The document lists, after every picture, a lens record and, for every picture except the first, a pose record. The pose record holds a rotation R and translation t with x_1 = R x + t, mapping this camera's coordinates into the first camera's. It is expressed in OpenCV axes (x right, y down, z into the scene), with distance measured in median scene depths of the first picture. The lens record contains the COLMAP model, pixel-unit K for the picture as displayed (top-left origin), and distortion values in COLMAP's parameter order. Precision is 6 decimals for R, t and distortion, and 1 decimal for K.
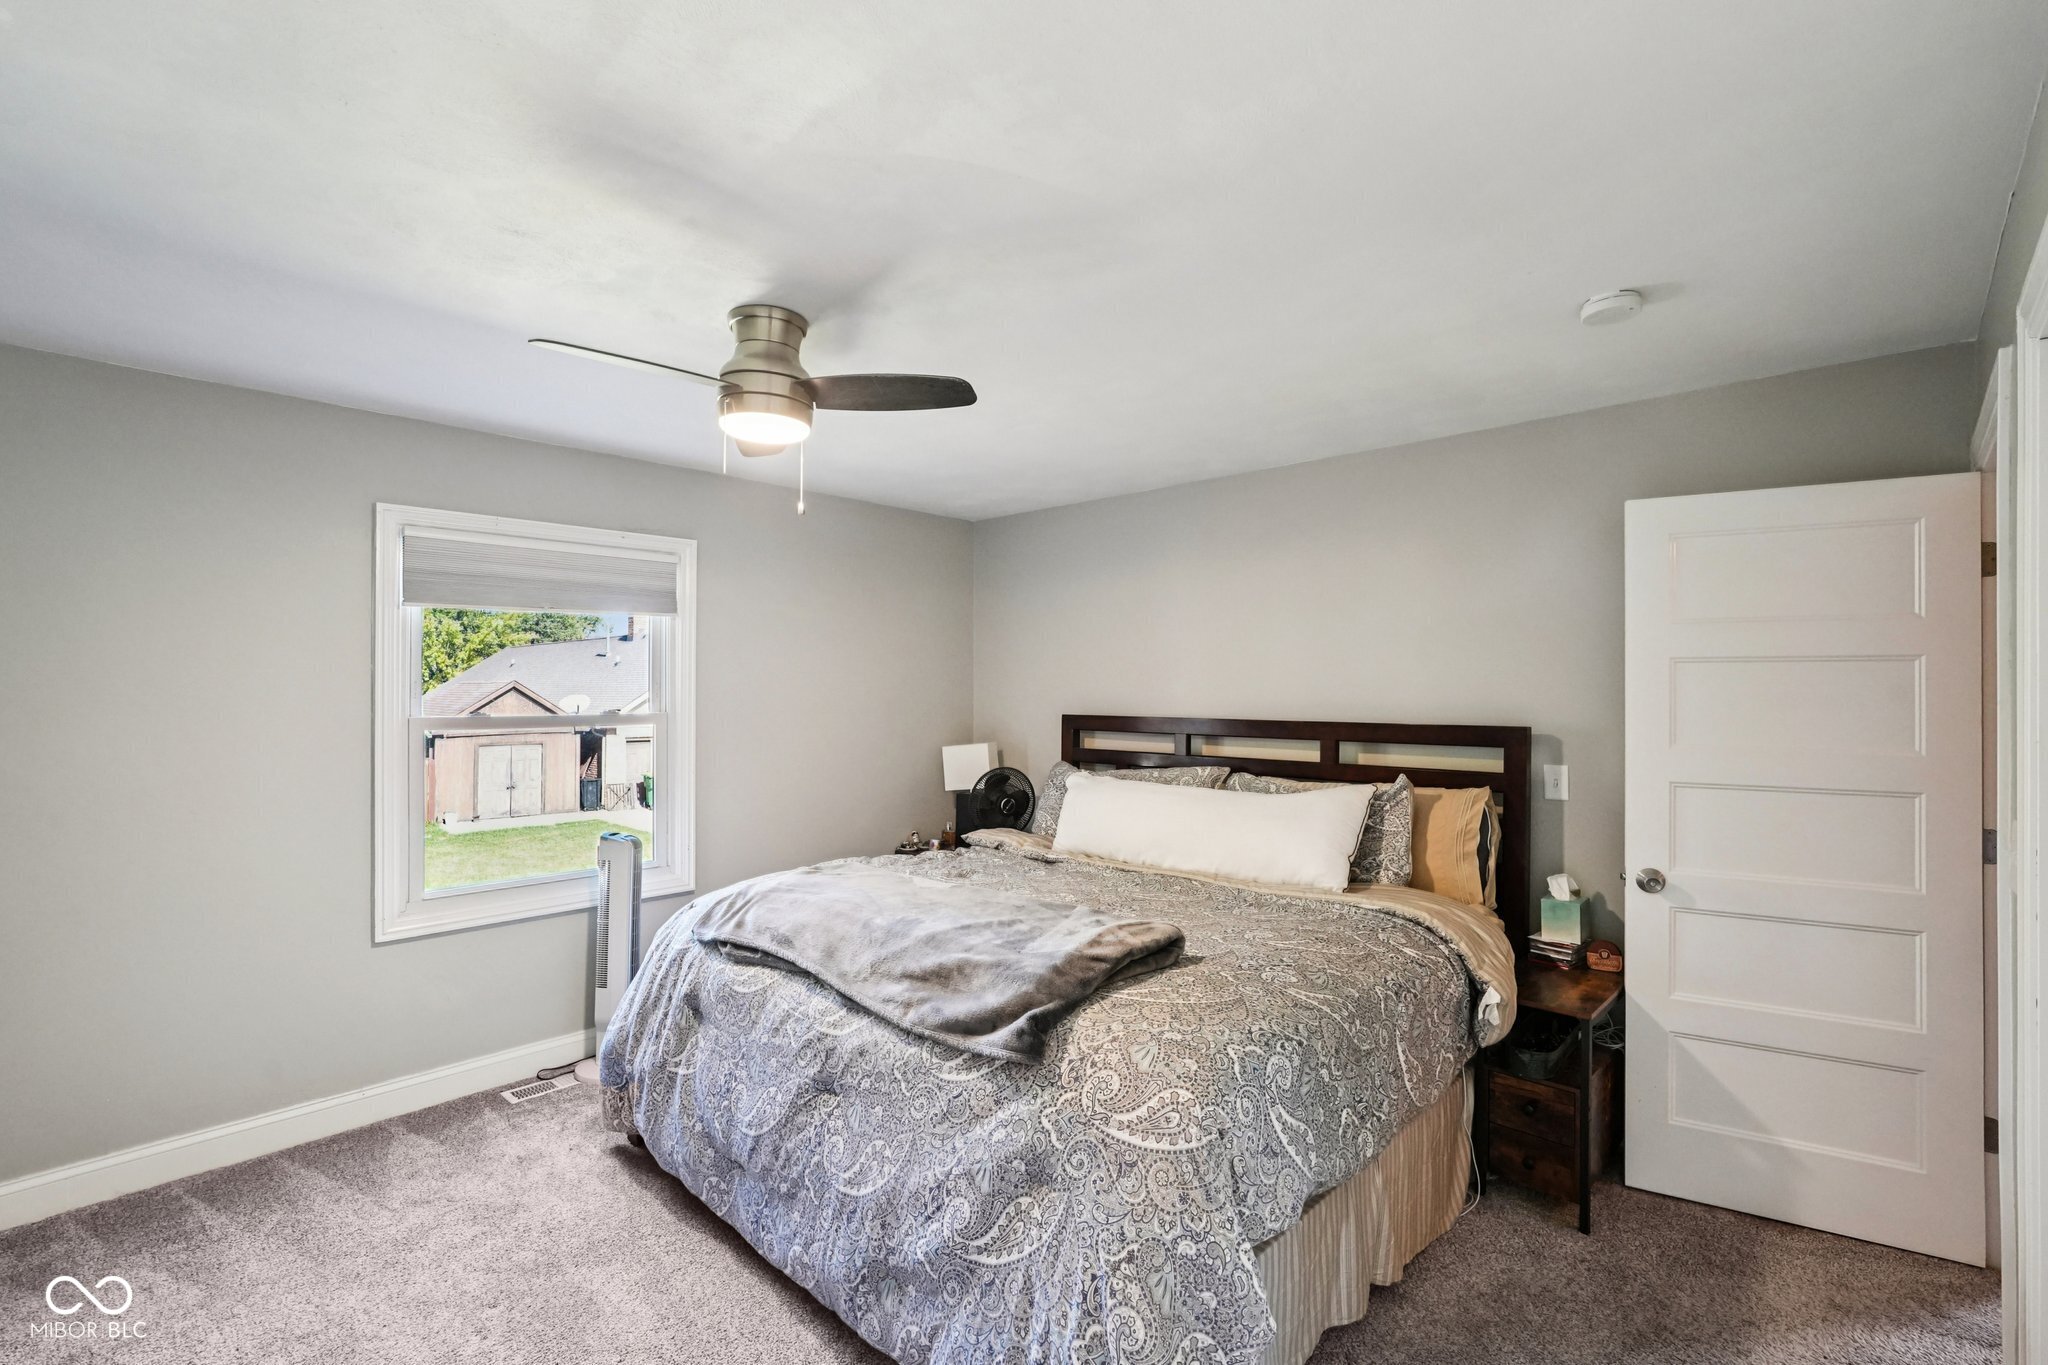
lens RADIAL K [[947.4, 0, 1029.0], [0, 947.4, 693.2], [0, 0, 1]] dist [-0.018416, -0.000004]
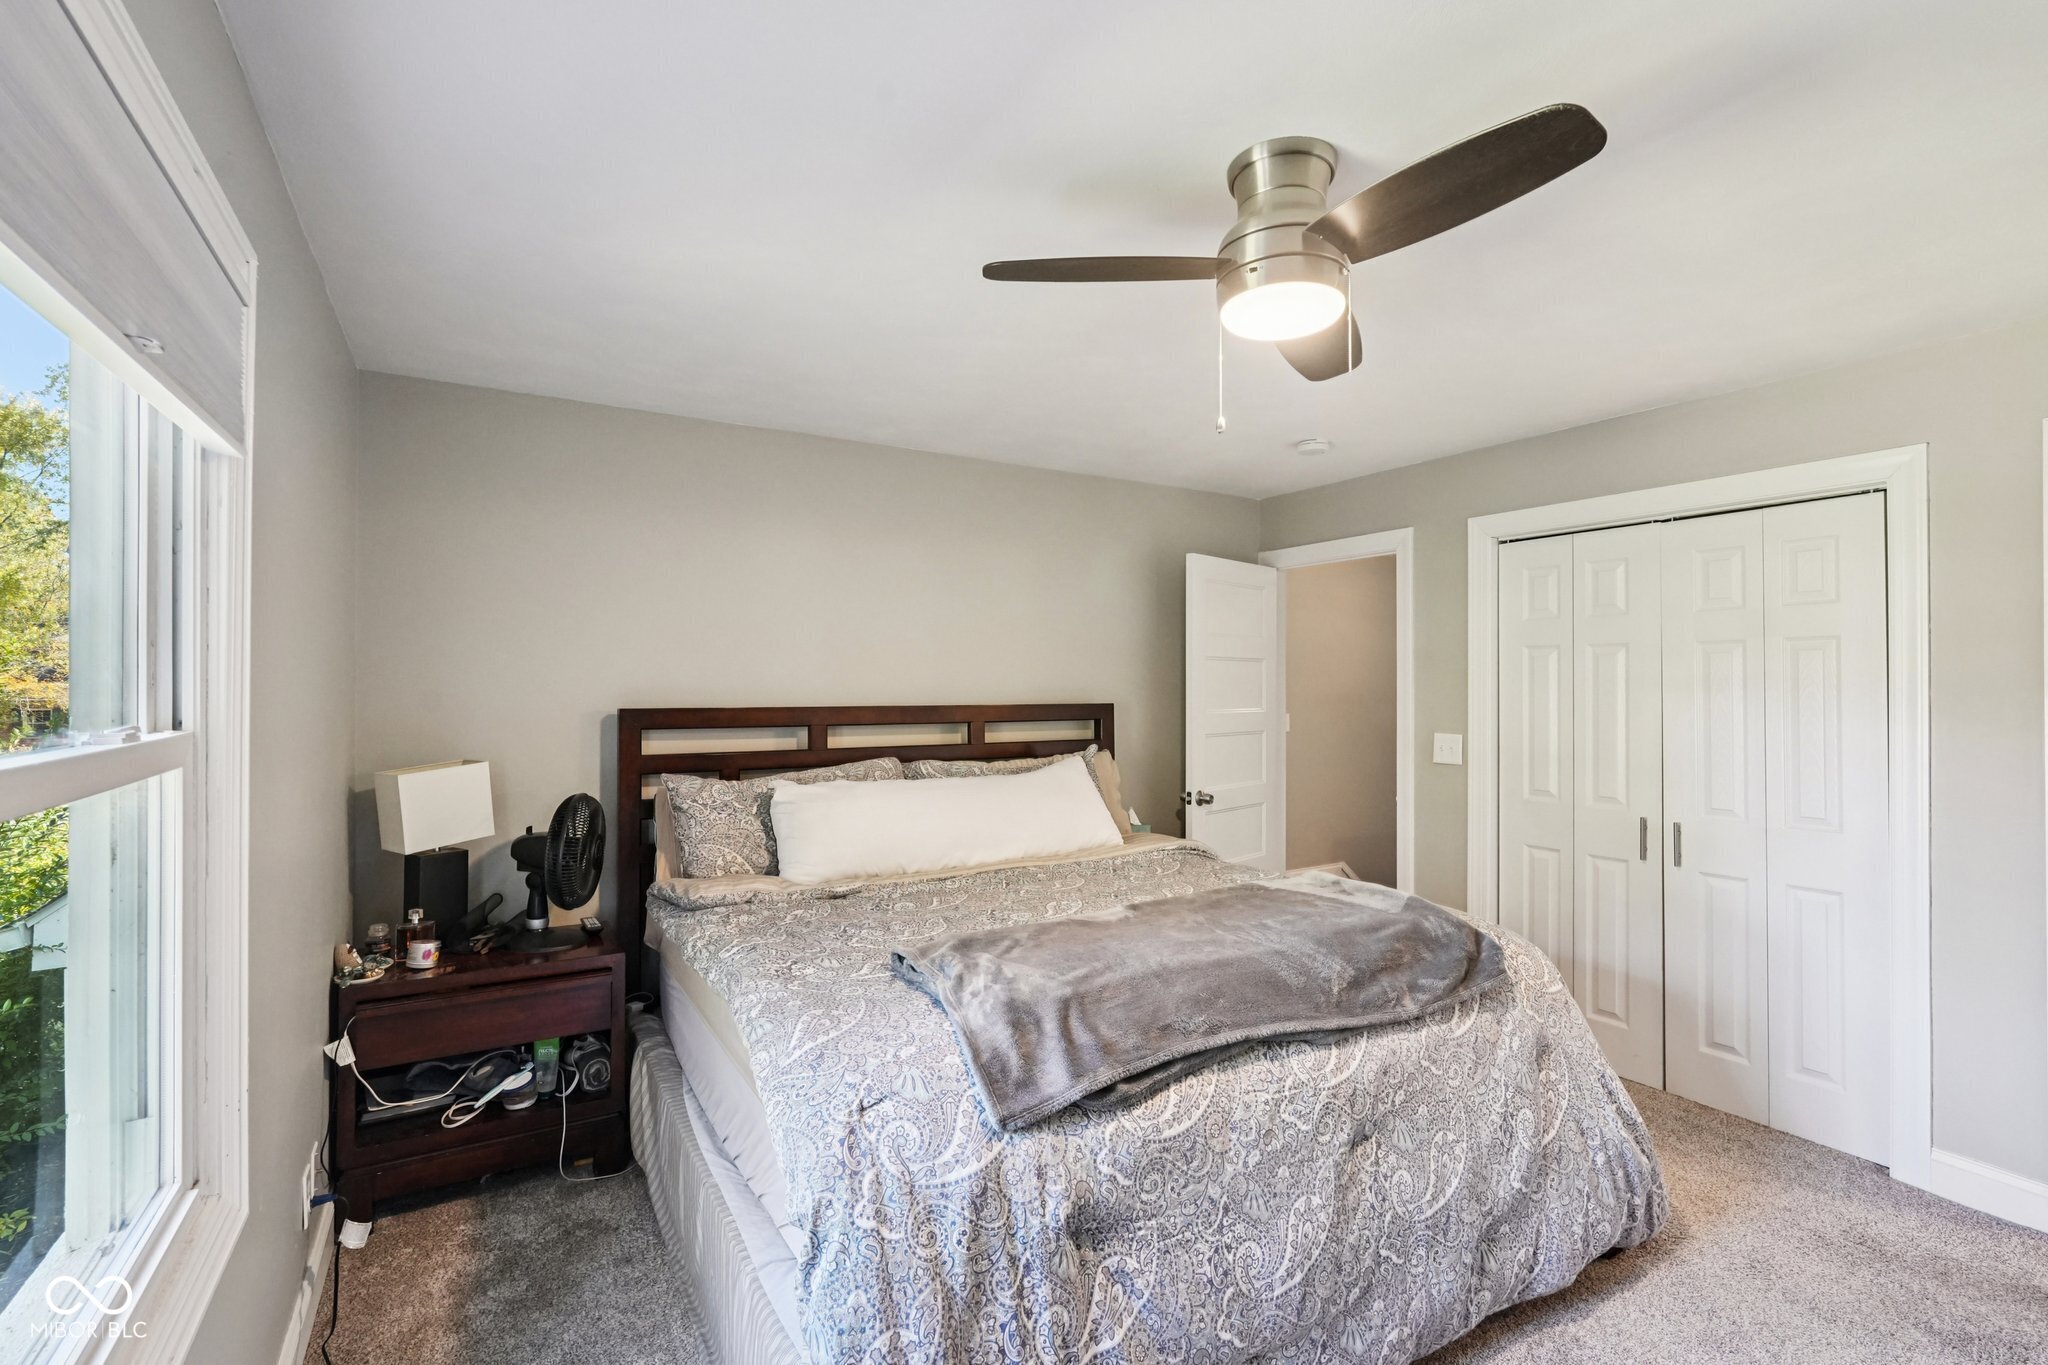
lens RADIAL K [[886.4, 0, 1079.4], [0, 886.4, 674.9], [0, 0, 1]] dist [-0.001271, -0.000036]
pose [[0.237574, 0.005584, 0.971353, -0.974353], [-0.005254, 0.999976, -0.004463, -0.002154], [-0.971355, -0.004043, 0.237598, 0.967168]]
